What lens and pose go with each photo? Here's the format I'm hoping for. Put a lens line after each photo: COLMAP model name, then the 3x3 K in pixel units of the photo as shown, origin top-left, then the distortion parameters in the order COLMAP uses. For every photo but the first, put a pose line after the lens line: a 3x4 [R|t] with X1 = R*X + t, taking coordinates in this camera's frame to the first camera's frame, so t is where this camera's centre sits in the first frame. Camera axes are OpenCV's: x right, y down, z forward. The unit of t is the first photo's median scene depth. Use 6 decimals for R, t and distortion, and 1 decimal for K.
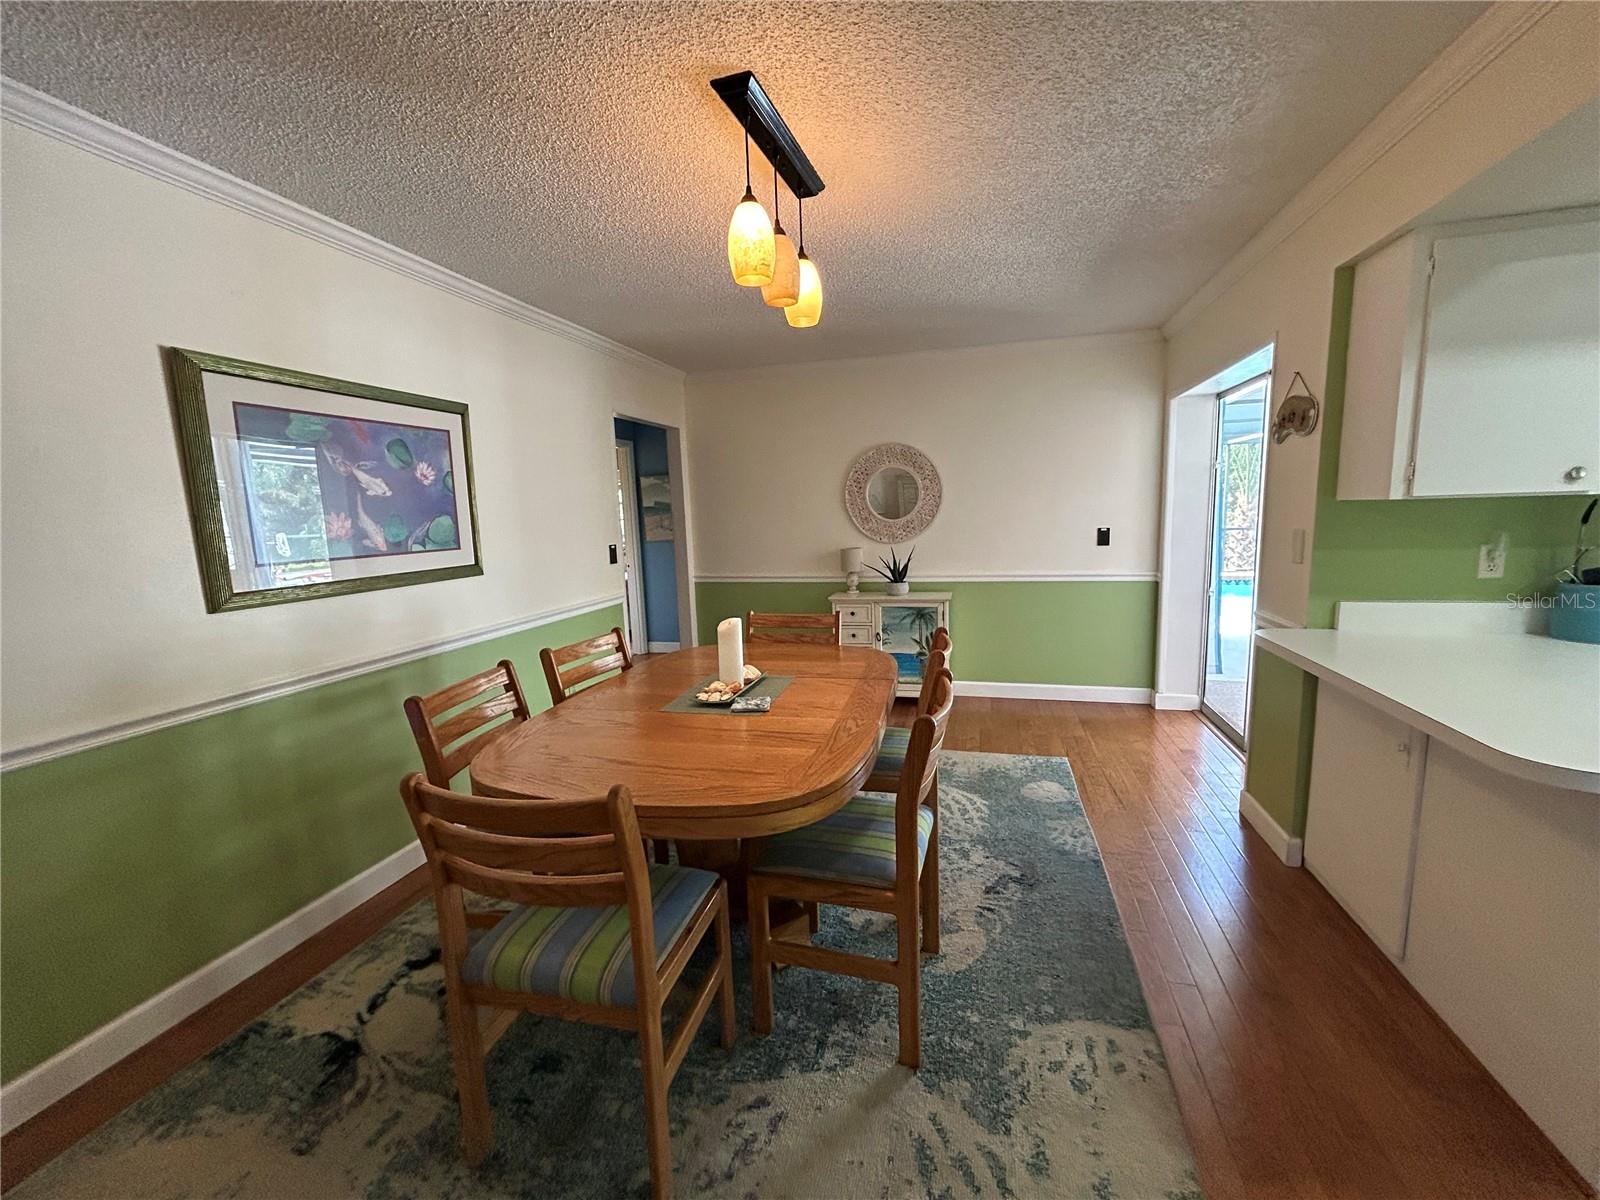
lens RADIAL K [[644.9, 0, 809.0], [0, 644.9, 599.9], [0, 0, 1]] dist [-0.003228, 0.000074]
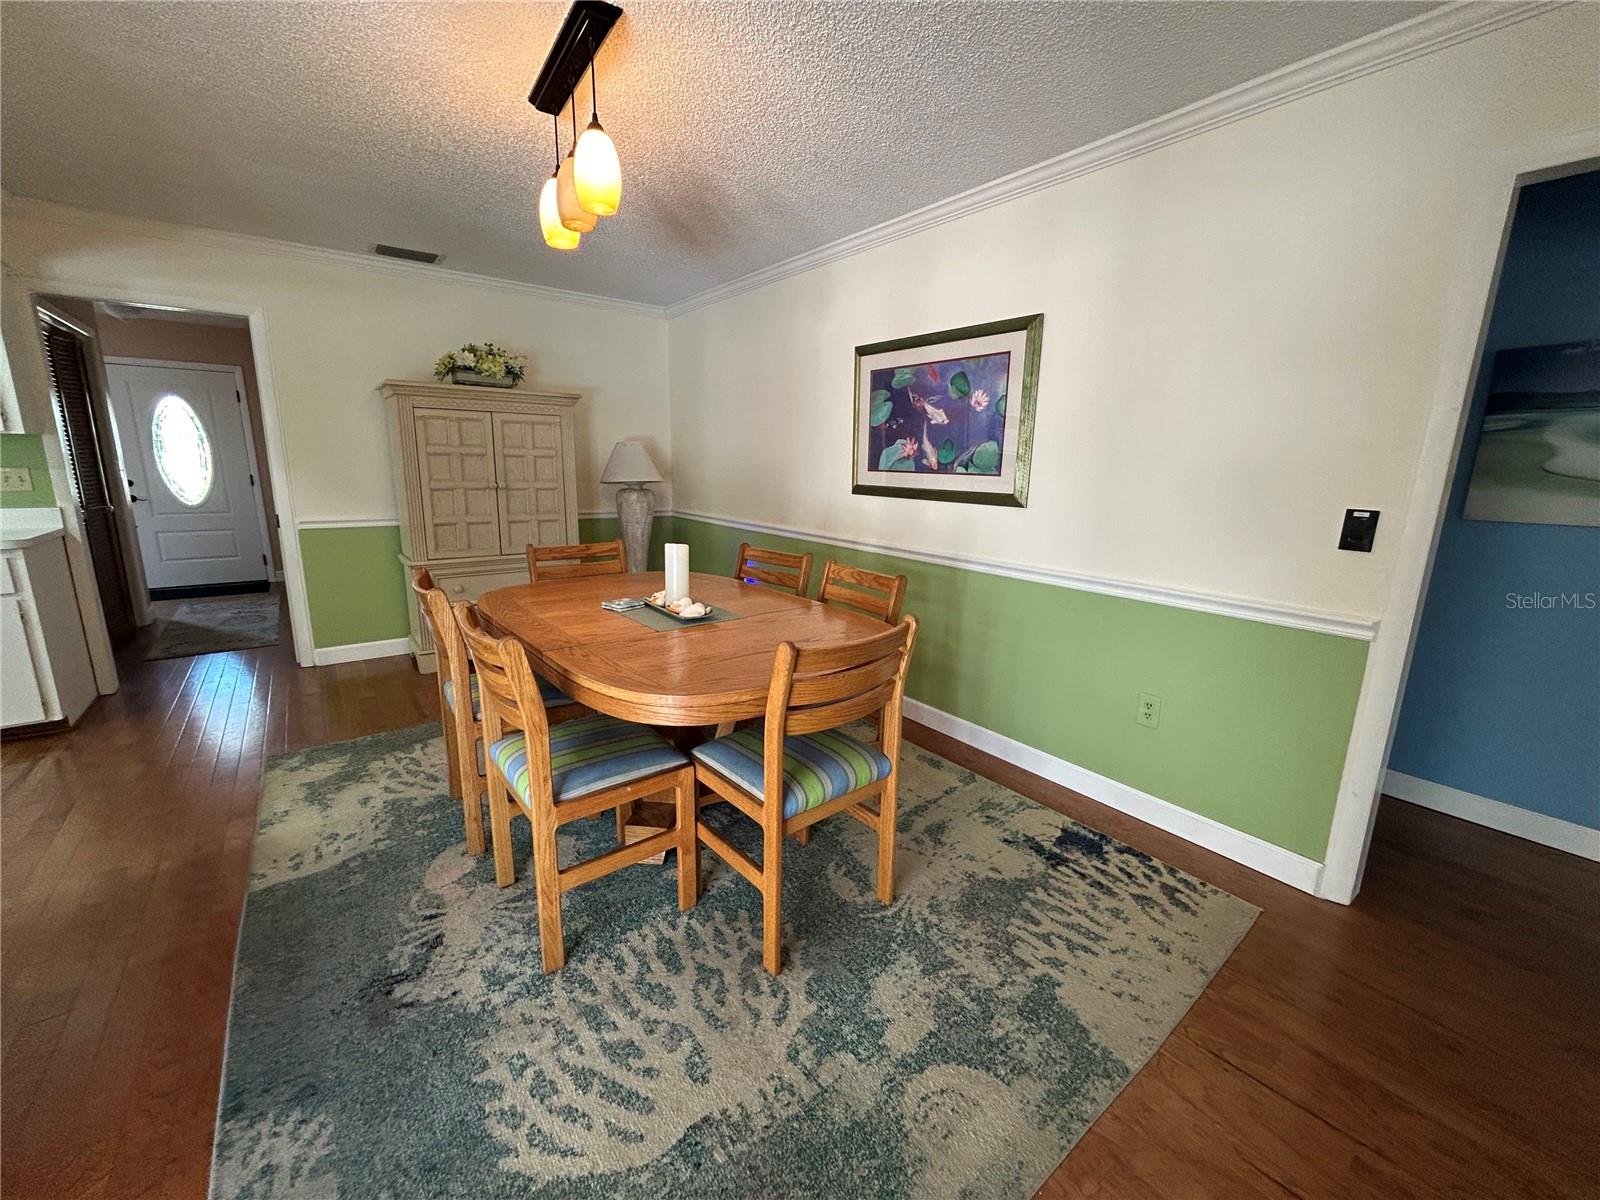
lens RADIAL K [[644.9, 0, 811.8], [0, 644.9, 603.3], [0, 0, 1]] dist [-0.003228, 0.000074]
pose [[-0.602132, 0.194140, -0.774433, 0.509418], [-0.111284, 0.940109, 0.322198, -0.213335], [0.790603, 0.280188, -0.544465, 1.606205]]
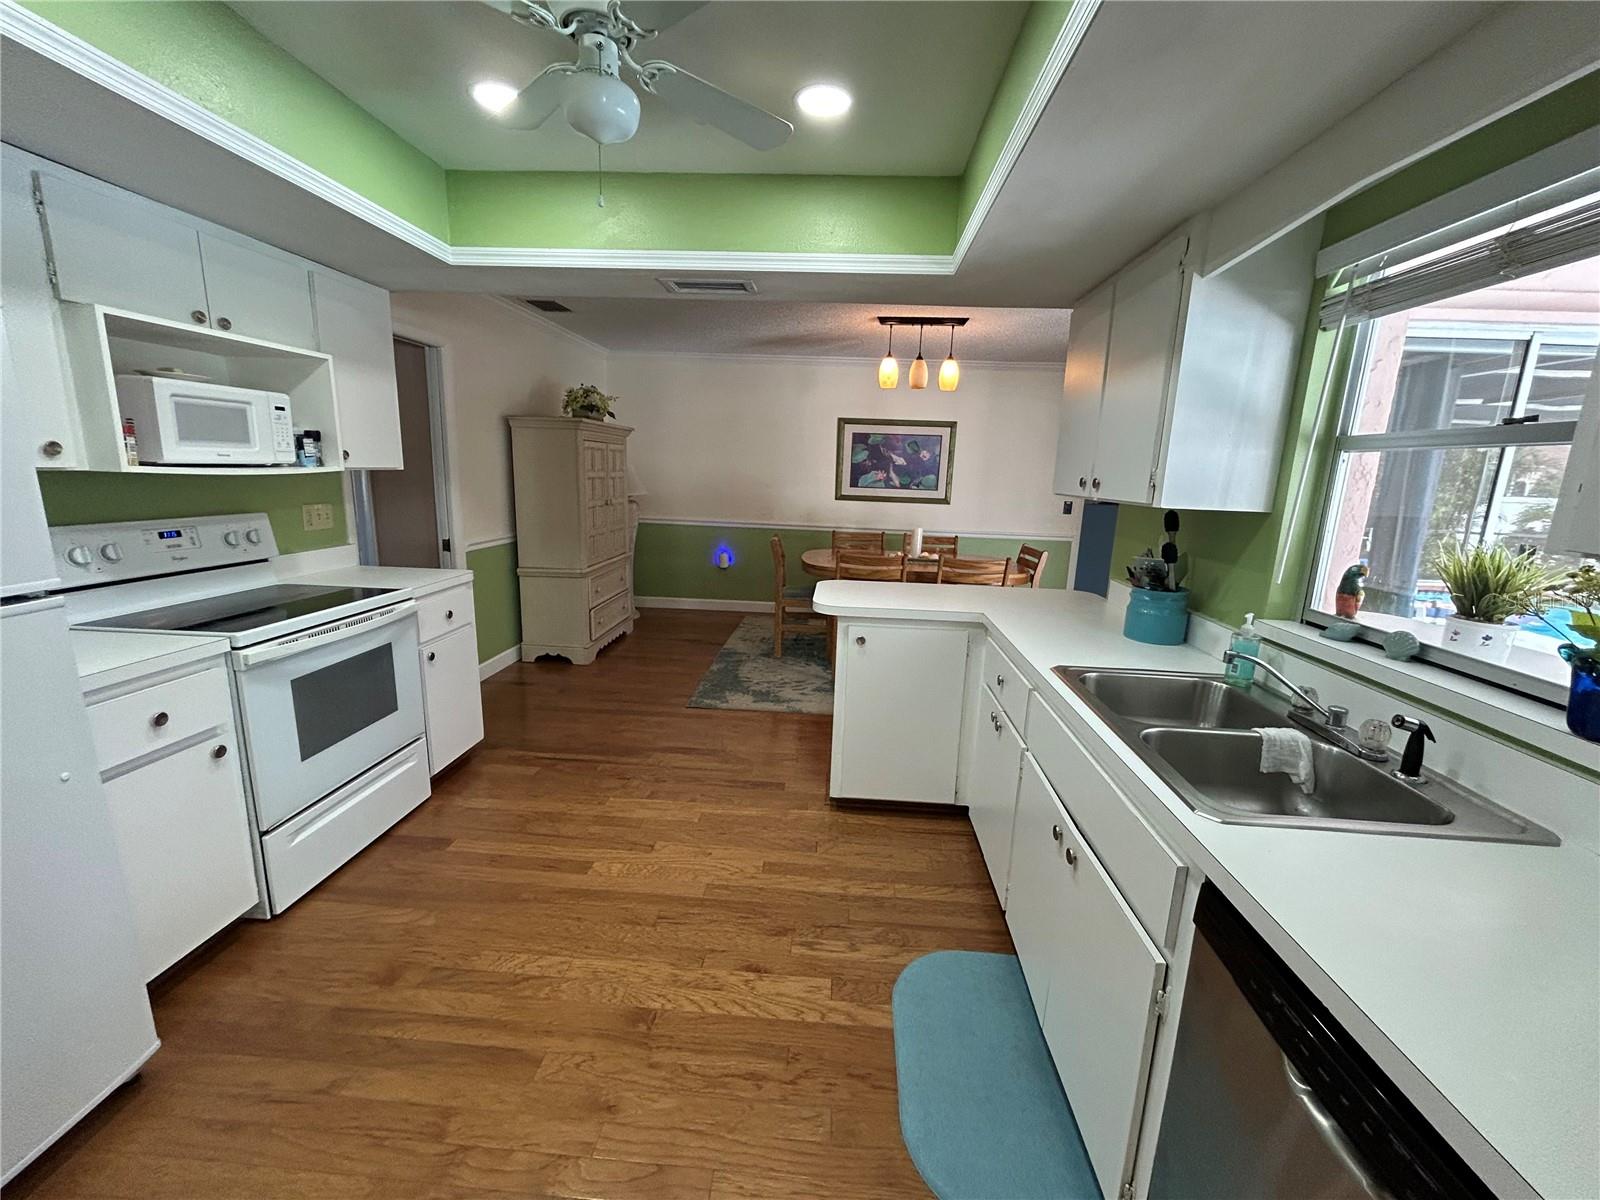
lens RADIAL K [[644.9, 0, 805.4], [0, 644.9, 608.1], [0, 0, 1]] dist [-0.003228, 0.000074]
pose [[0.201242, 0.249049, -0.947352, 1.793921], [-0.179069, 0.960194, 0.214386, -0.099165], [0.963035, 0.126498, 0.237828, 0.126126]]
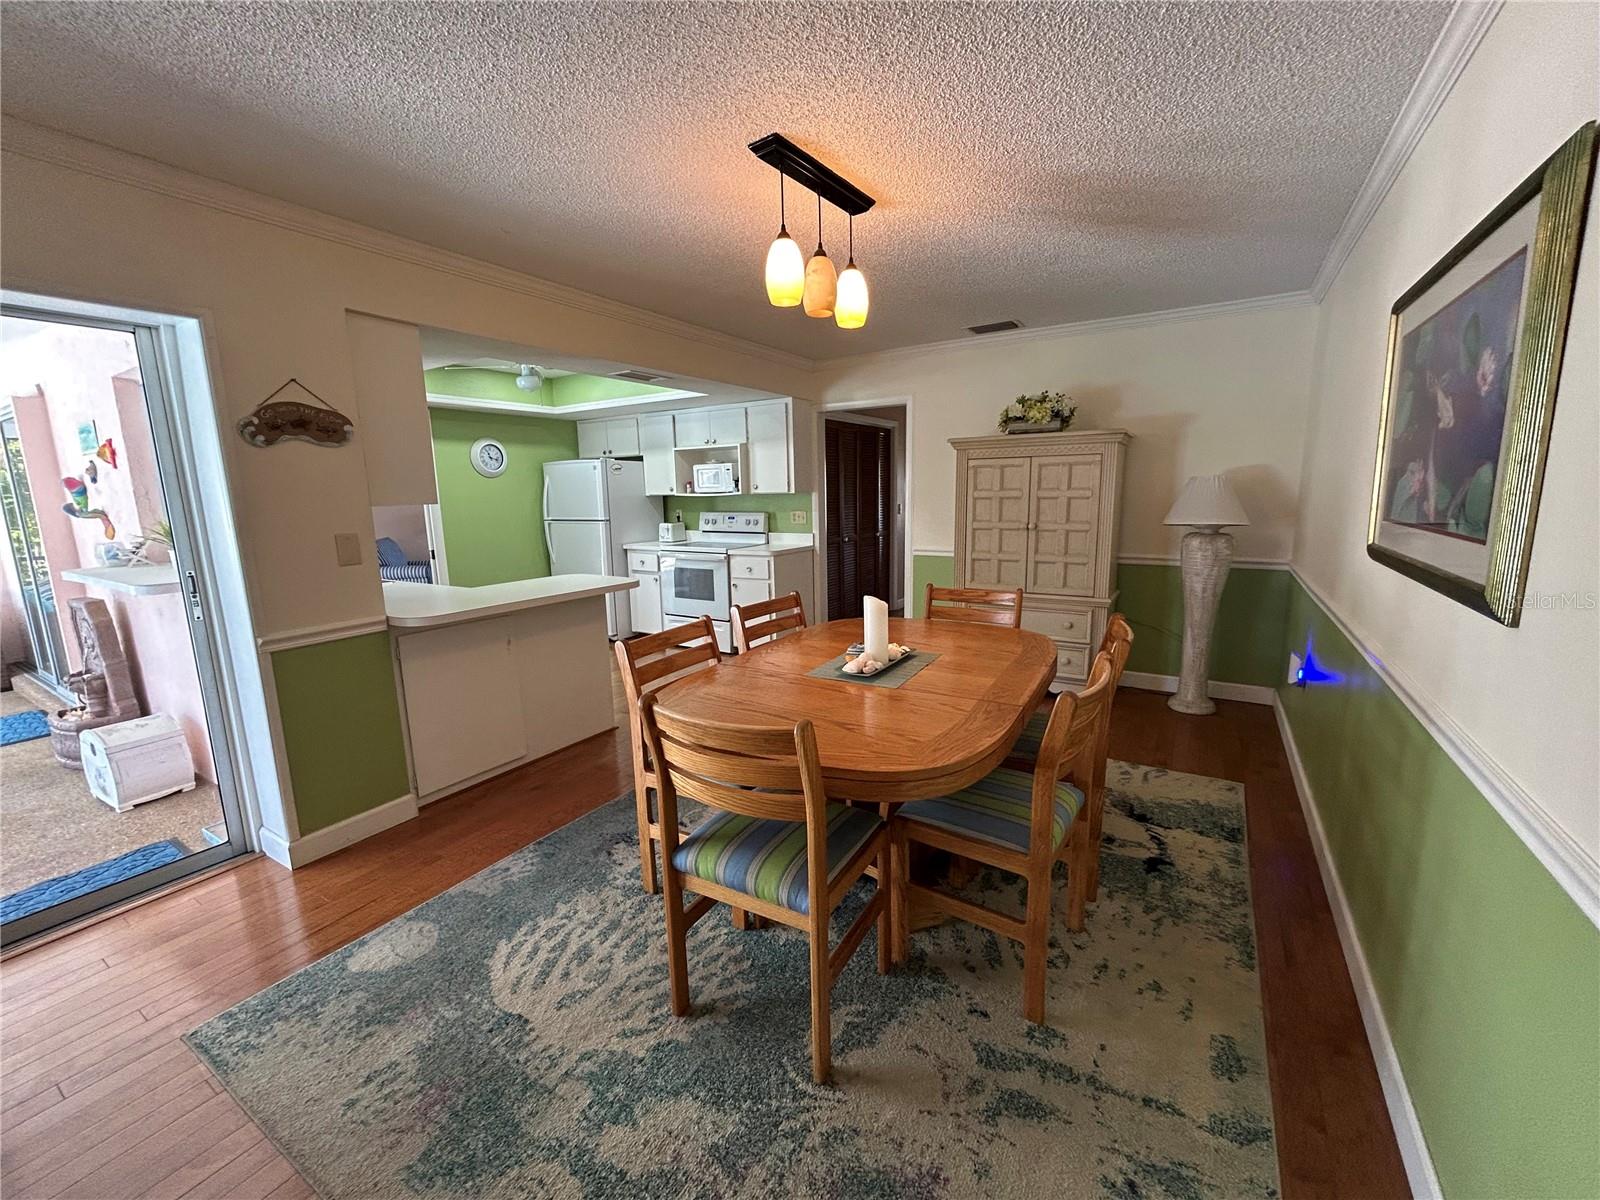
lens RADIAL K [[644.9, 0, 803.1], [0, 644.9, 602.5], [0, 0, 1]] dist [-0.003228, 0.000074]
pose [[-0.954546, 0.003112, 0.298047, -0.288028], [0.094416, 0.951609, 0.292448, -0.242252], [-0.282714, 0.307296, -0.908648, 1.783052]]
